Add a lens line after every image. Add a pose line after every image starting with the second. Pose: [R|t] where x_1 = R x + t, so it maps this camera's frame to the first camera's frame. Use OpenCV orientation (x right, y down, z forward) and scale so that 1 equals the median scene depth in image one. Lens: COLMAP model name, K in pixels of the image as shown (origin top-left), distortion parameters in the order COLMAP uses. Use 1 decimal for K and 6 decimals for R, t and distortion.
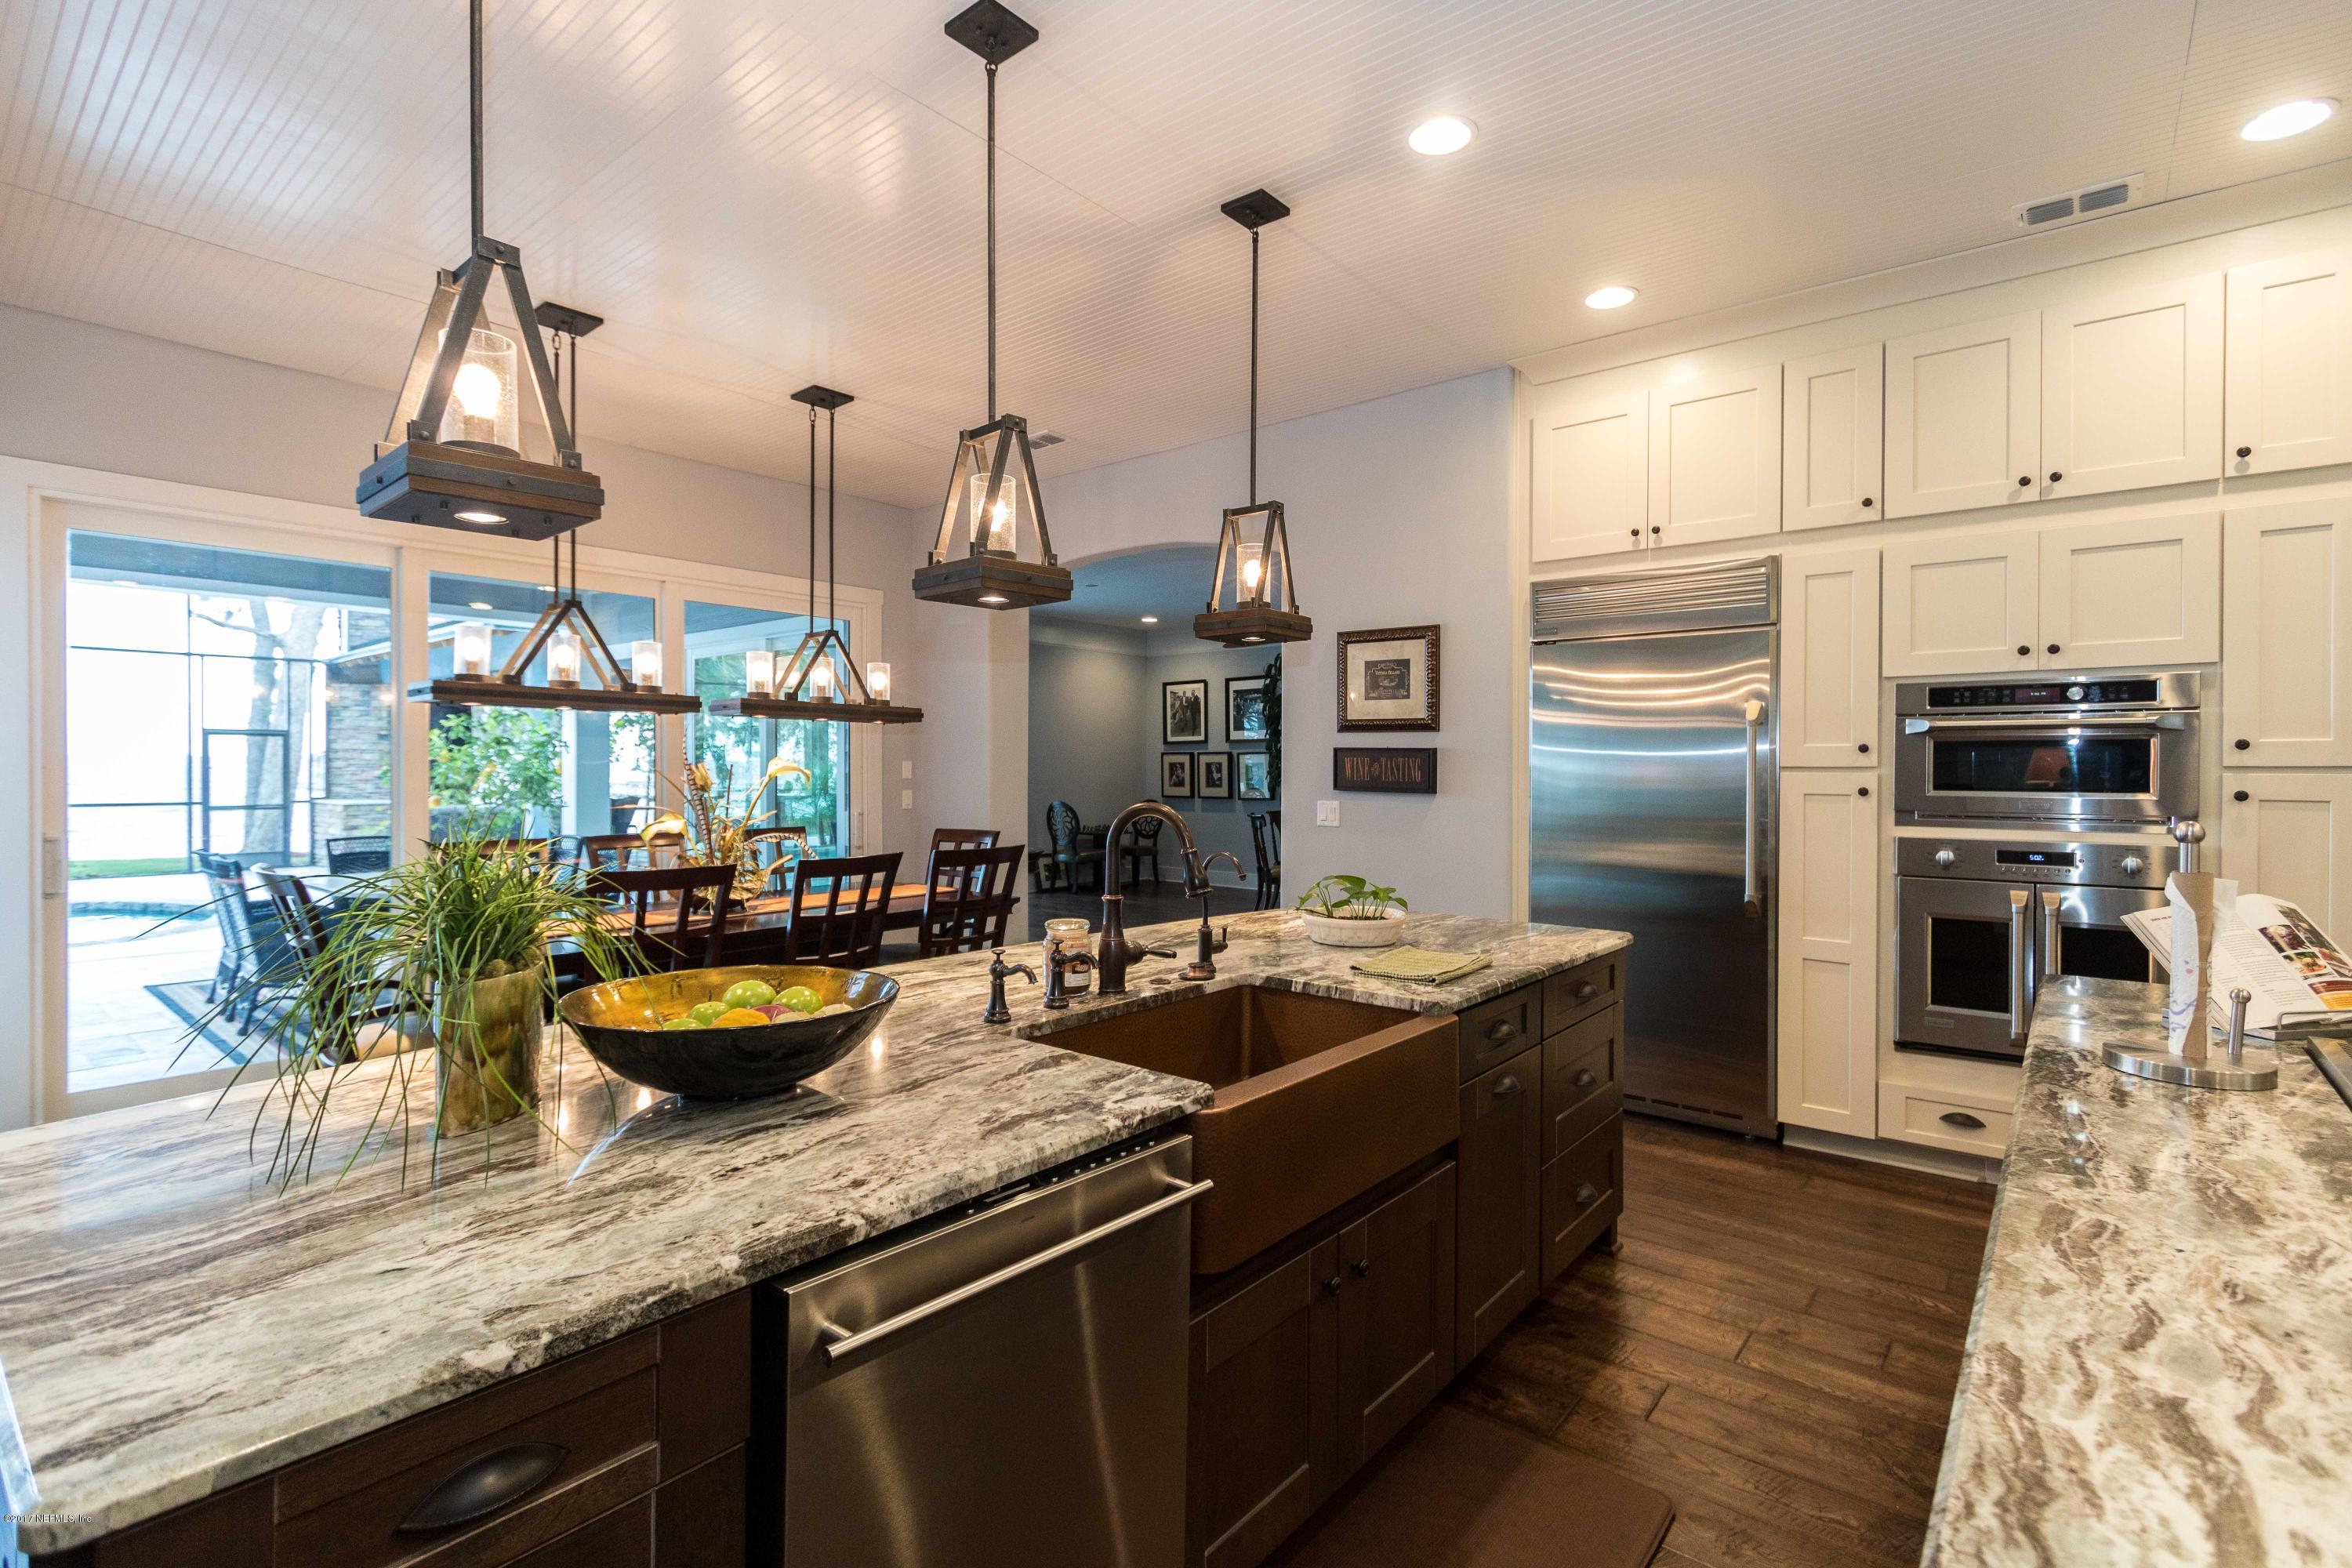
lens RADIAL K [[1089.5, 0, 1203.4], [0, 1089.5, 783.3], [0, 0, 1]] dist [0.020743, -0.014518]
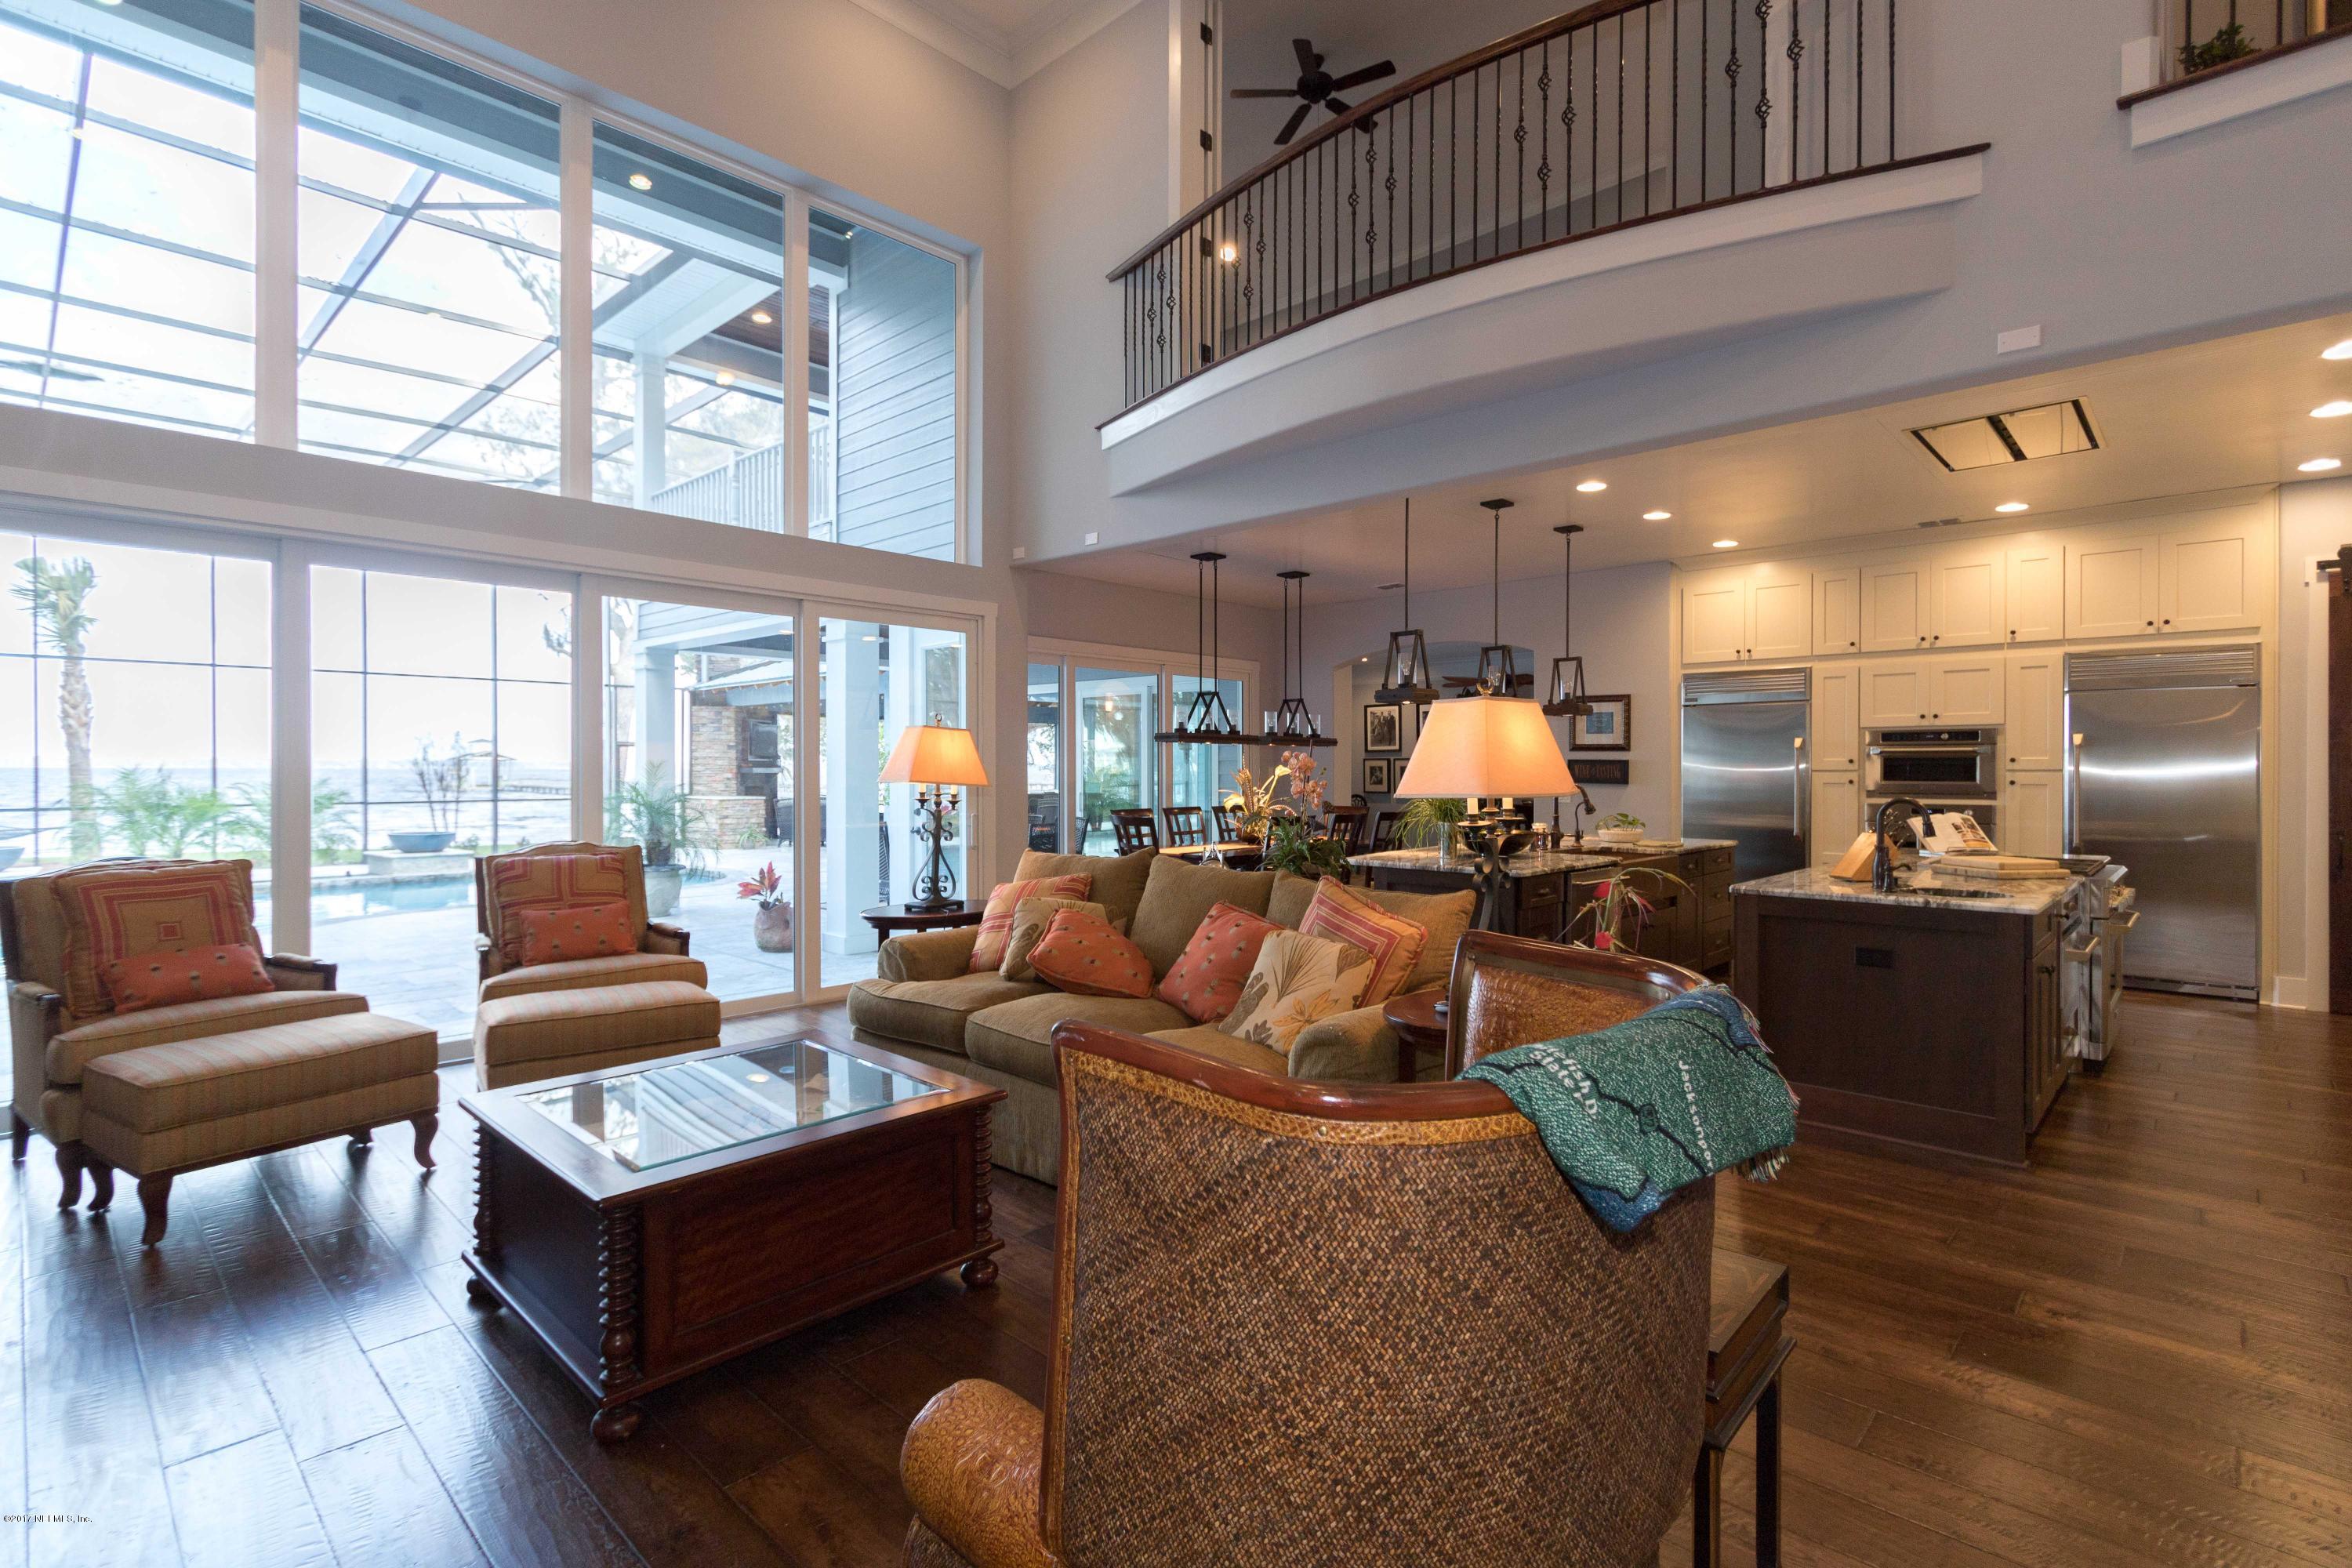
lens RADIAL K [[1122.0, 0, 1182.2], [0, 1122.0, 791.4], [0, 0, 1]] dist [0.013372, -0.017437]
pose [[0.996658, 0.000087, -0.081684, -0.429313], [0.000313, 0.999988, 0.004880, 0.013223], [0.081684, -0.004889, 0.996646, -1.079523]]
